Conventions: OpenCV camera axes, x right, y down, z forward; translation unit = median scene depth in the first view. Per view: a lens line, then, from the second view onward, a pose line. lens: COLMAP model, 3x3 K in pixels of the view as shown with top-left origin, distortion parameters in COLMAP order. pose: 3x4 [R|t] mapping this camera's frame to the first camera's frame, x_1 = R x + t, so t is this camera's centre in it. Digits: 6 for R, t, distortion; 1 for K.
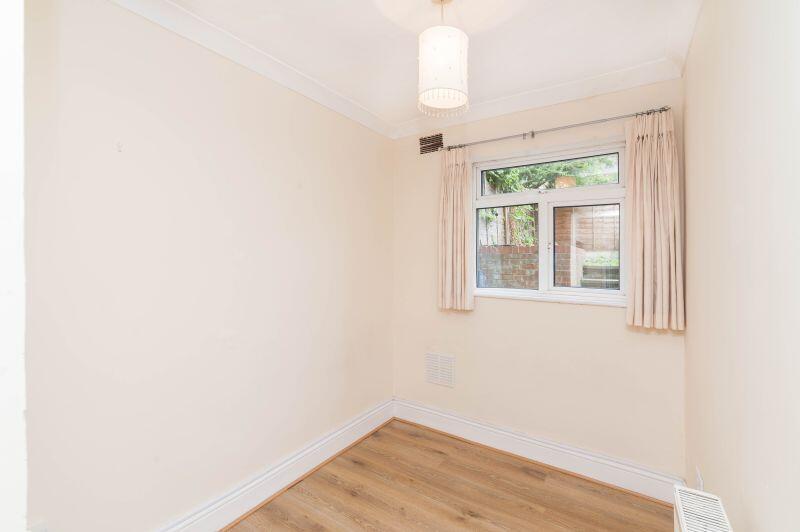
lens RADIAL K [[363.2, 0, 399.5], [0, 363.2, 251.4], [0, 0, 1]] dist [0.013118, 0.000035]
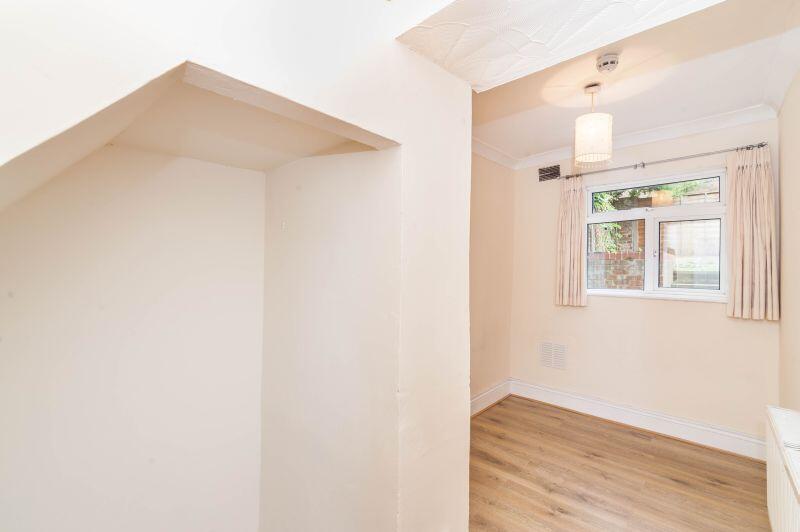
lens RADIAL K [[356.8, 0, 400.0], [0, 356.8, 266.0], [0, 0, 1]] dist [-0.000274, -0.004148]
pose [[0.985827, -0.007101, -0.167614, -0.258285], [0.010569, 0.999748, 0.019806, -0.008254], [0.167431, -0.021296, 0.985654, -0.357834]]
